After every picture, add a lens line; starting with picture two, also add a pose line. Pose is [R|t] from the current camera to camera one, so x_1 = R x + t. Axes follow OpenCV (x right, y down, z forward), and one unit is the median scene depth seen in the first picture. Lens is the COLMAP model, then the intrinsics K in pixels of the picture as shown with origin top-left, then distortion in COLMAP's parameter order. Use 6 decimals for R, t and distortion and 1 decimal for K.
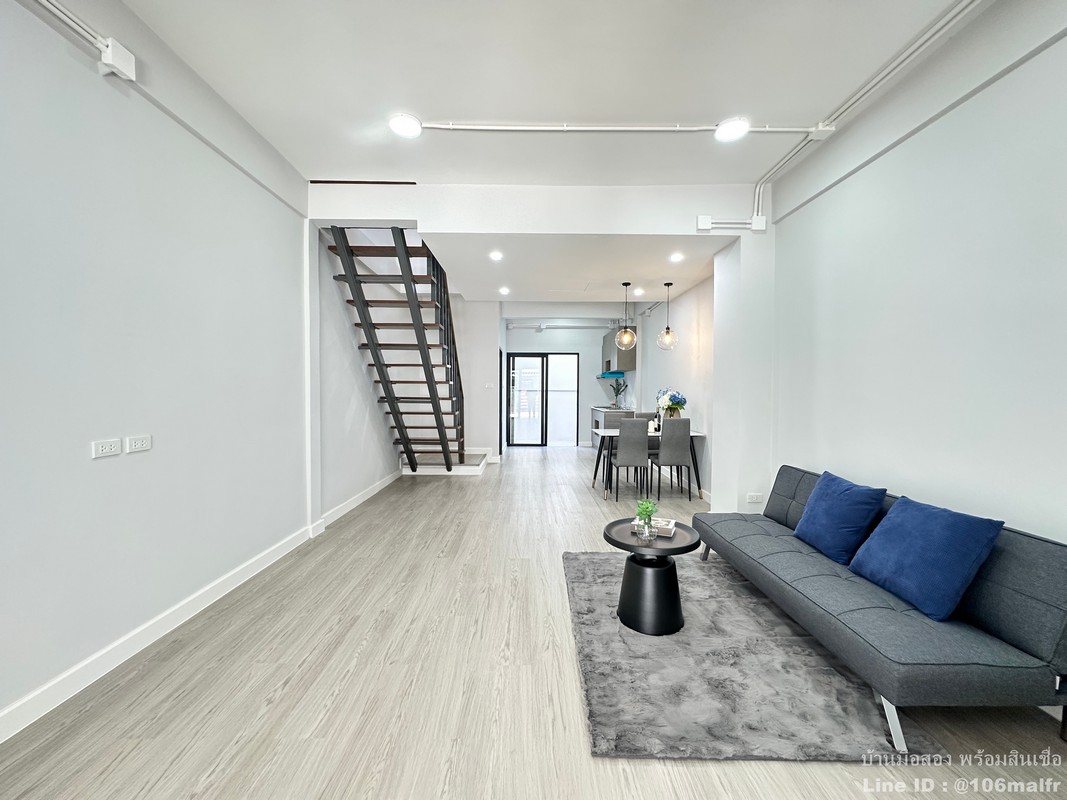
lens RADIAL K [[426.5, 0, 532.9], [0, 426.5, 402.0], [0, 0, 1]] dist [-0.004067, 0.000923]
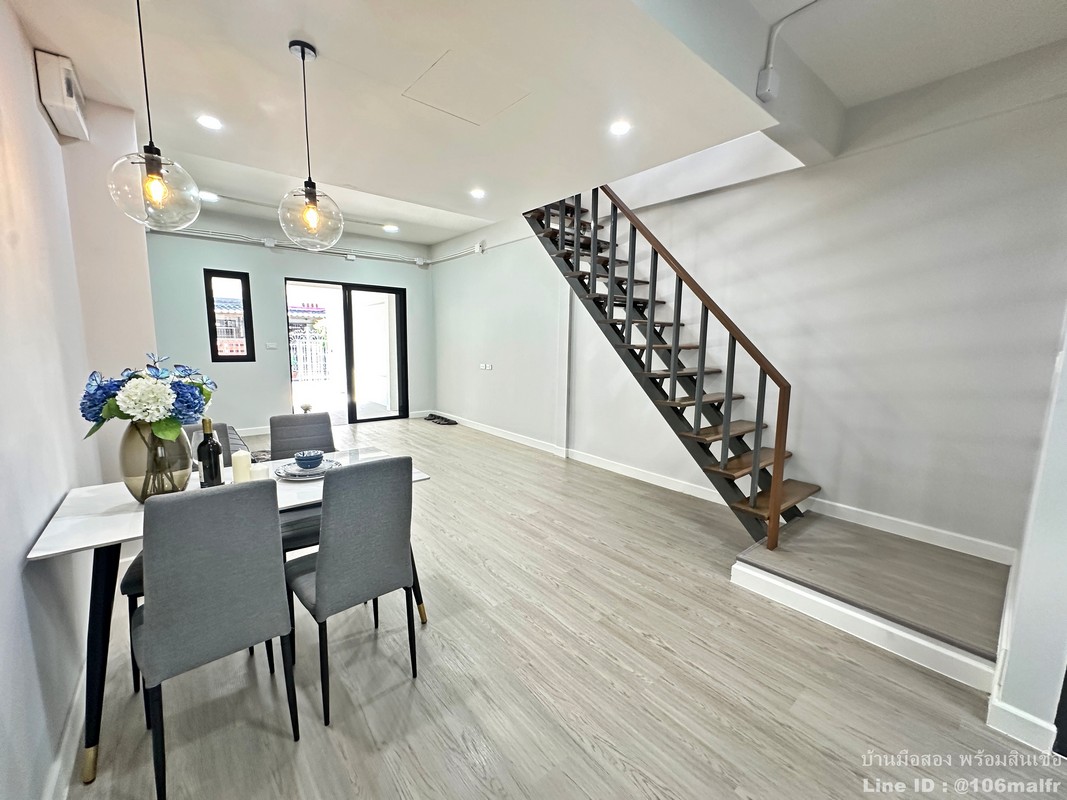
lens RADIAL K [[426.5, 0, 526.9], [0, 426.5, 401.0], [0, 0, 1]] dist [-0.004067, 0.000923]
pose [[-0.781084, 0.072177, -0.620241, 0.310768], [-0.032644, 0.987219, 0.155992, -0.058734], [0.623573, 0.142090, -0.768744, 1.415296]]
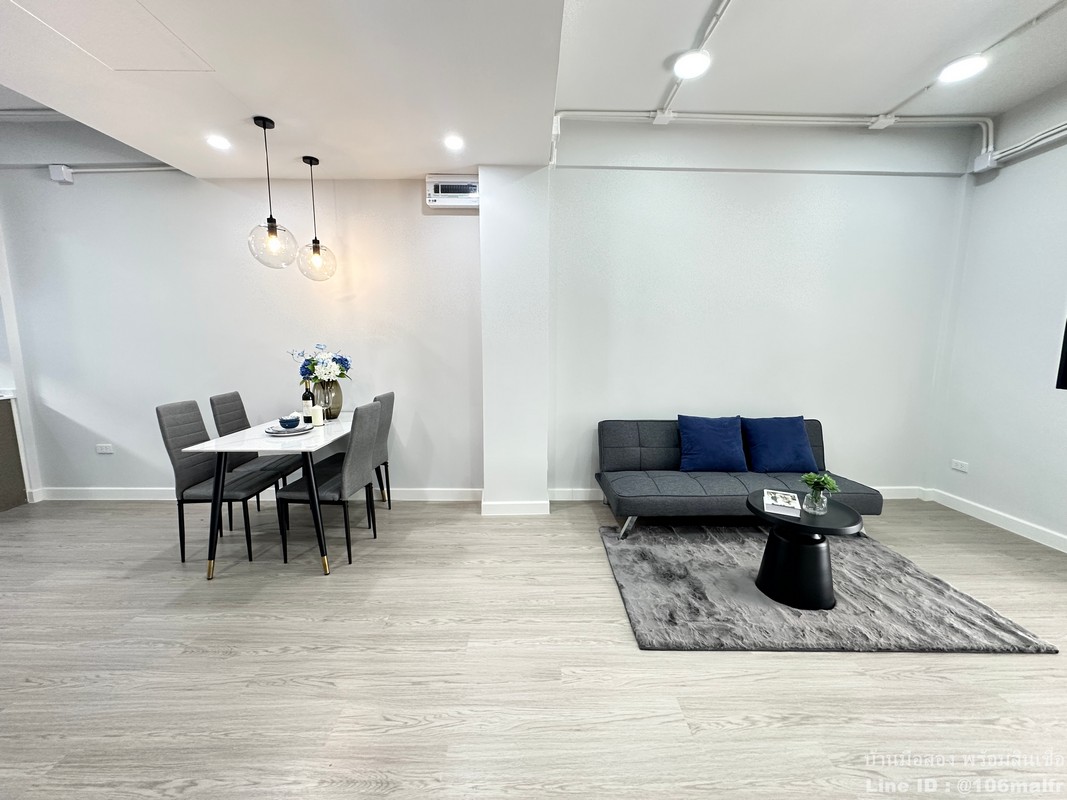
lens RADIAL K [[426.5, 0, 531.2], [0, 426.5, 401.4], [0, 0, 1]] dist [-0.004067, 0.000923]
pose [[0.001068, -0.136010, 0.990707, -0.281168], [0.026894, 0.990353, 0.135932, -0.030479], [-0.999638, 0.026499, 0.004715, 0.715760]]
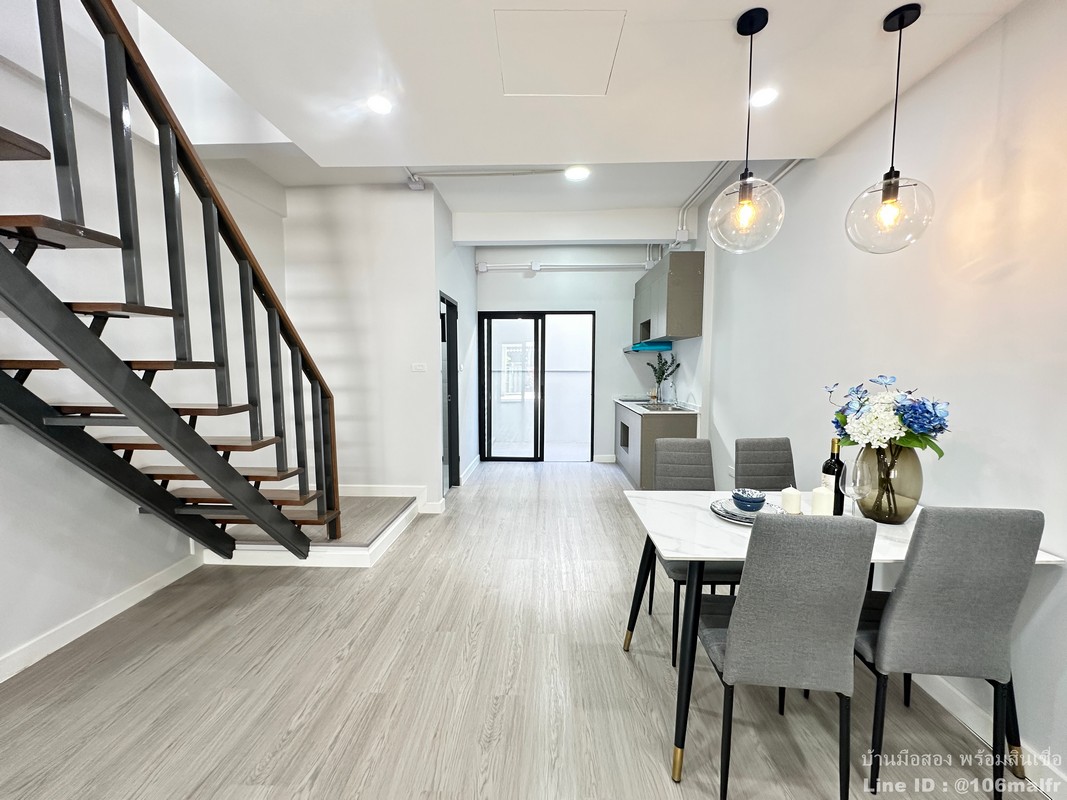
lens RADIAL K [[426.5, 0, 532.7], [0, 426.5, 401.1], [0, 0, 1]] dist [-0.004067, 0.000923]
pose [[0.999047, 0.000097, -0.043654, 0.082442], [0.002248, 0.998557, 0.053664, -0.034738], [0.043596, -0.053711, 0.997604, 0.691537]]
